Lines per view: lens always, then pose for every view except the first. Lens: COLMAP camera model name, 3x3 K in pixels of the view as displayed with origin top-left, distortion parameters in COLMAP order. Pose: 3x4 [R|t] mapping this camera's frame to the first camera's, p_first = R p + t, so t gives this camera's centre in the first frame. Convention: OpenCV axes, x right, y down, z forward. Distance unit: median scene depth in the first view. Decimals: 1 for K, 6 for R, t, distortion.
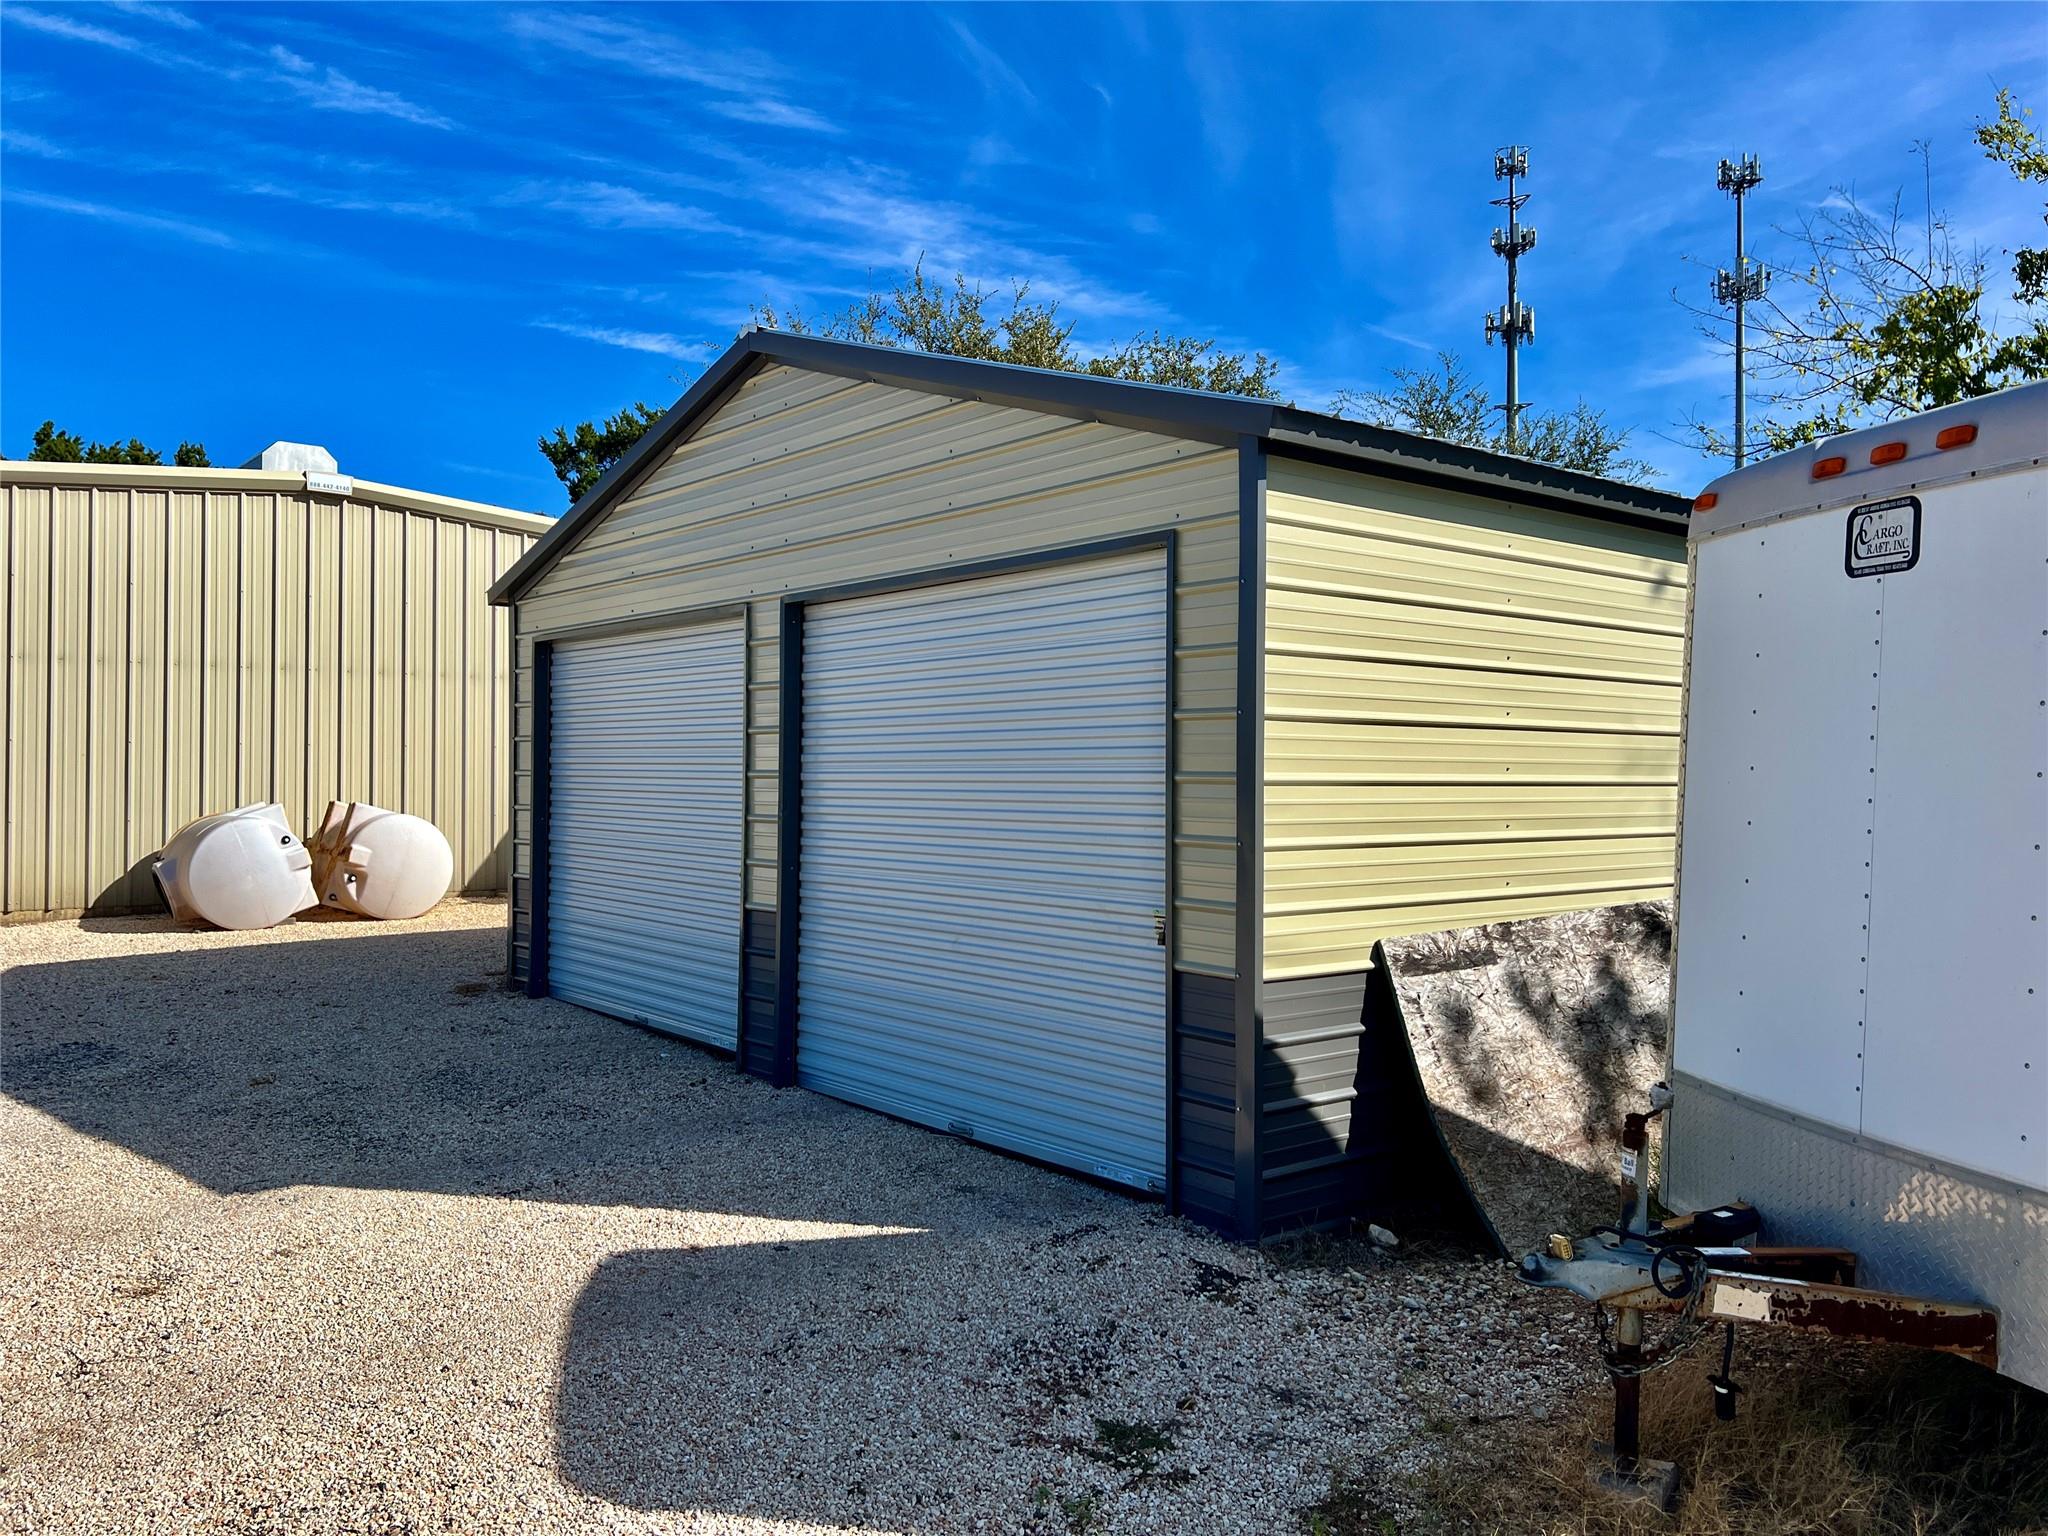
lens RADIAL K [[1505.0, 0, 989.2], [0, 1505.0, 760.0], [0, 0, 1]] dist [0.034890, -0.044559]
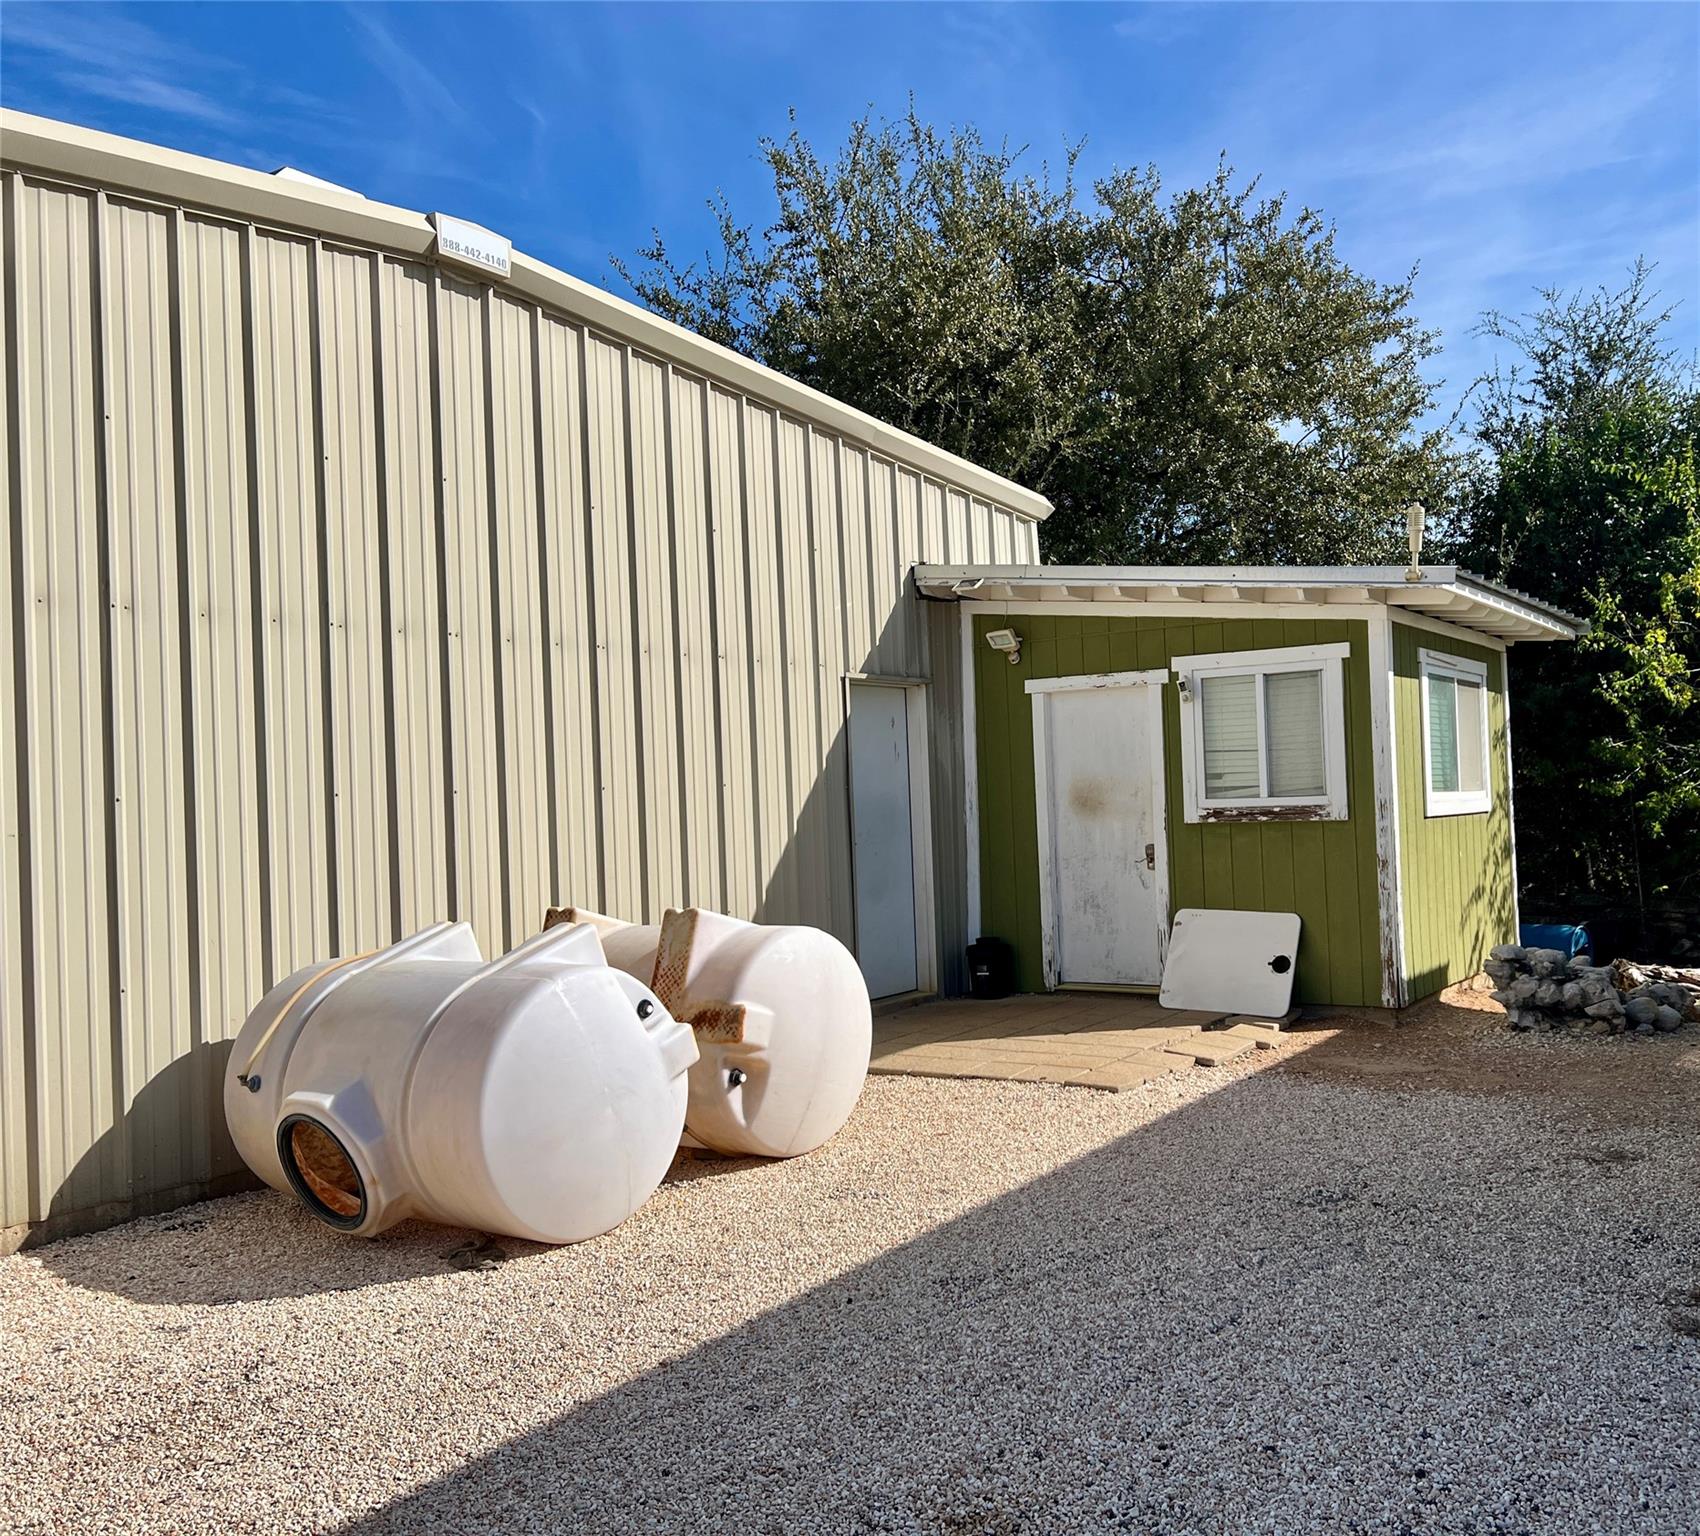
lens RADIAL K [[1442.2, 0, 852.3], [0, 1442.2, 764.7], [0, 0, 1]] dist [-0.006699, -0.020779]
pose [[0.933987, -0.032945, 0.355784, -0.520246], [0.041521, 0.999002, -0.016492, -0.006123], [-0.354886, 0.030175, 0.934423, 0.565239]]
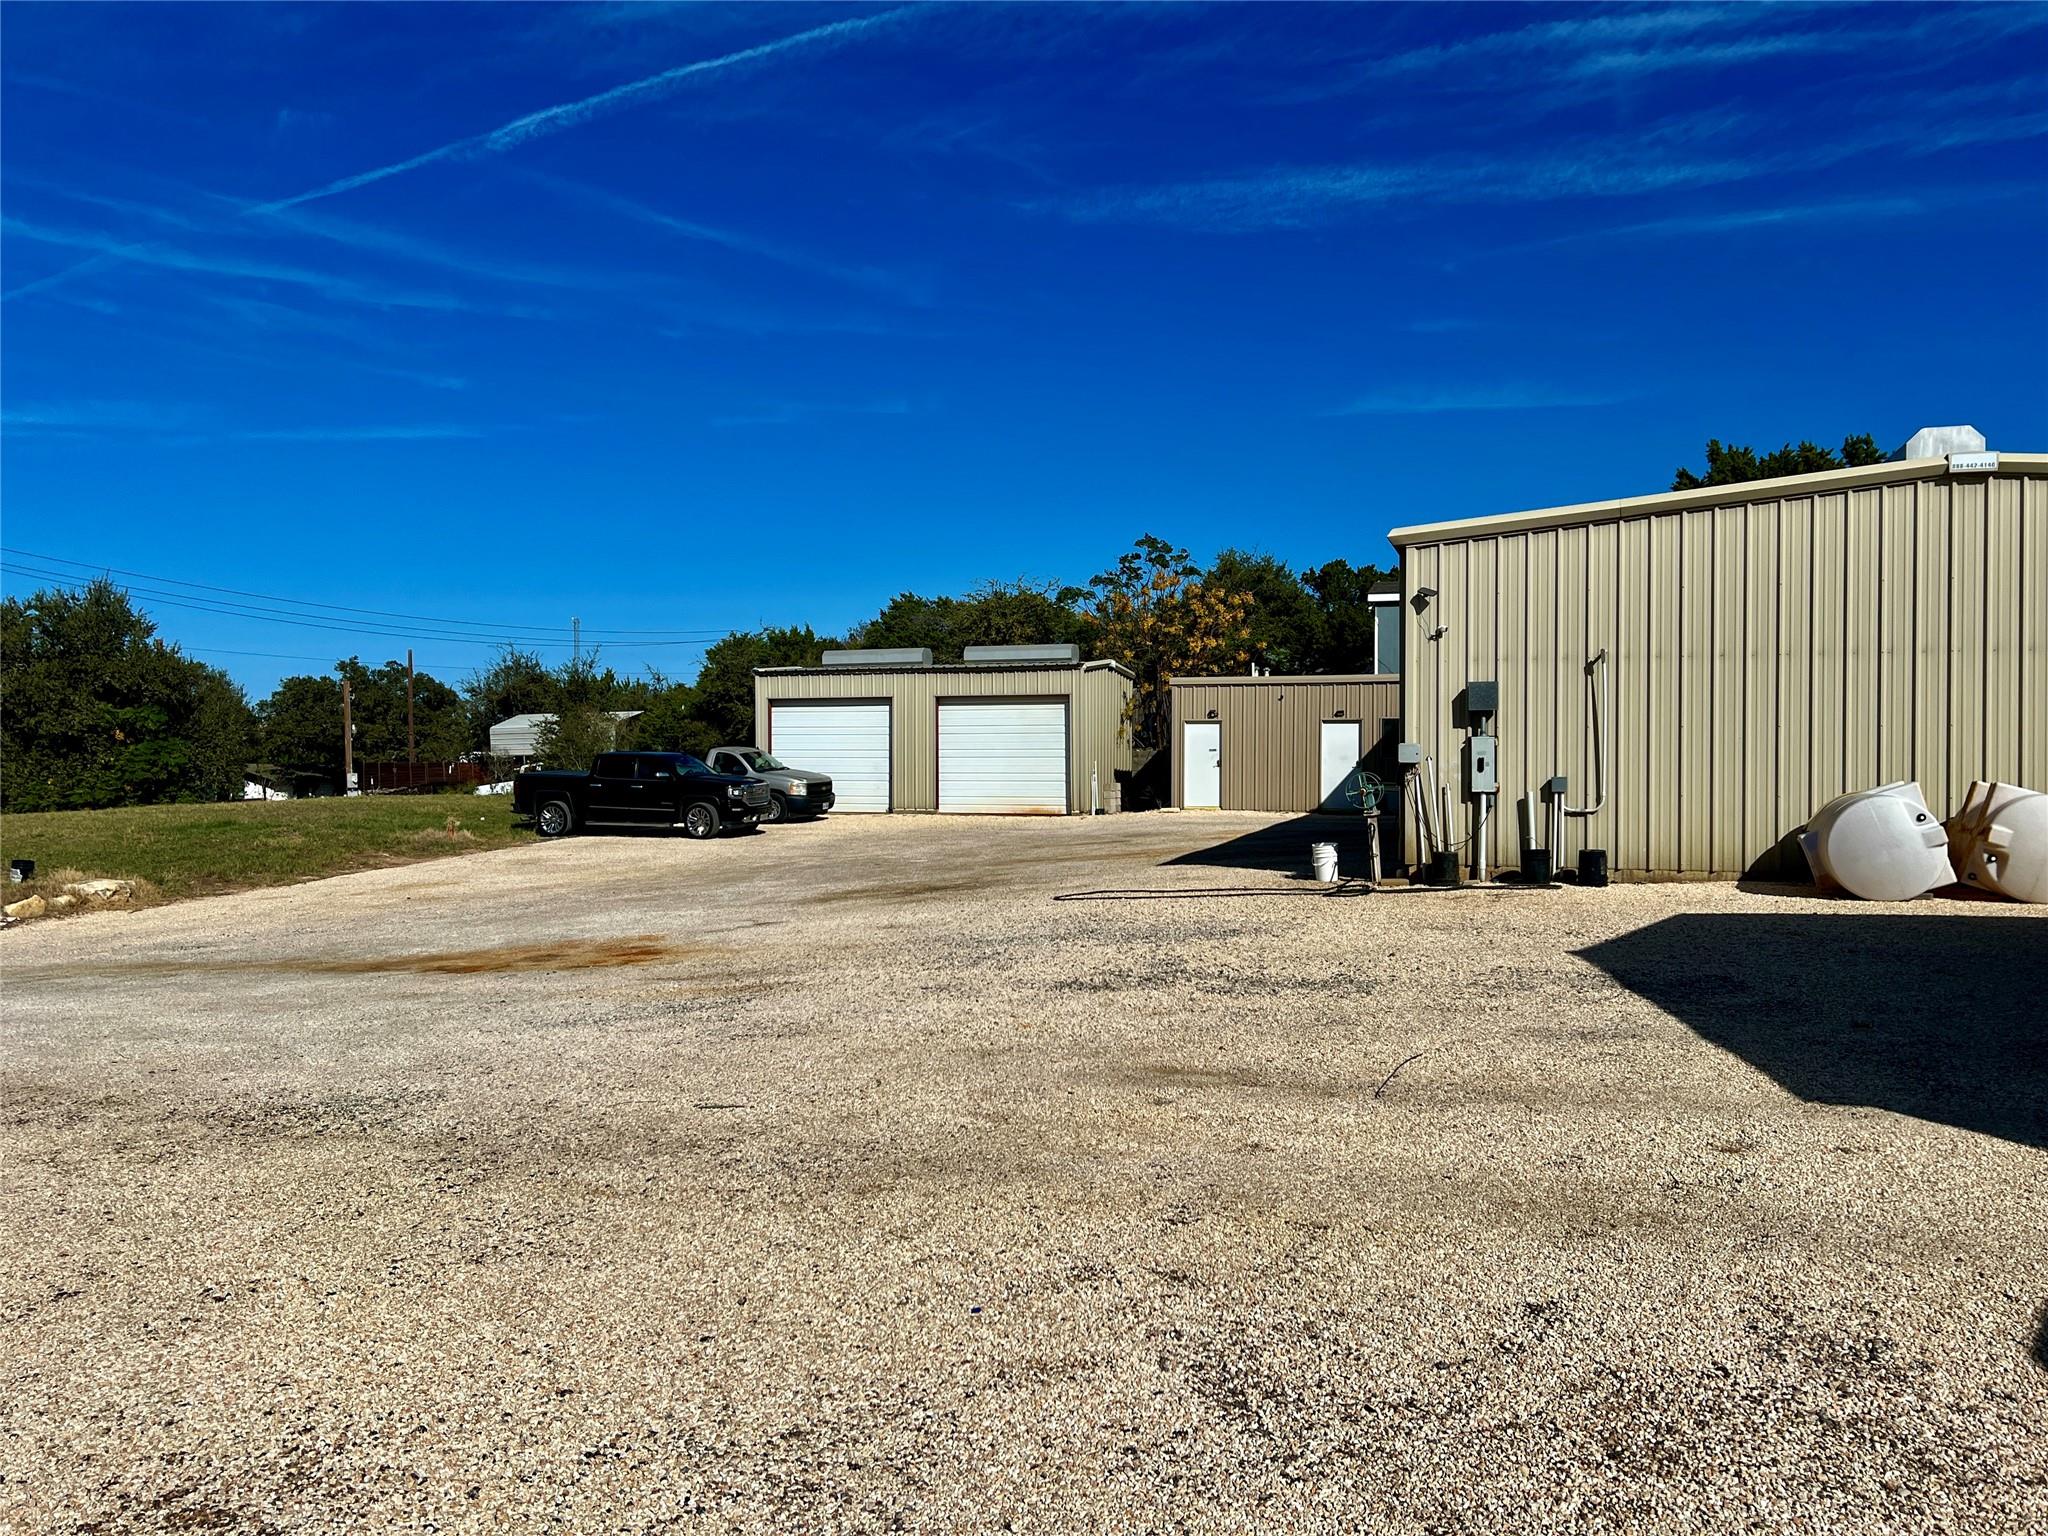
lens RADIAL K [[1505.0, 0, 1025.5], [0, 1505.0, 772.2], [0, 0, 1]] dist [0.034890, -0.044559]
pose [[0.539363, 0.005584, -0.842055, 0.072848], [0.010424, 0.999857, 0.013307, 0.001509], [0.842009, -0.015955, 0.539227, -0.070630]]
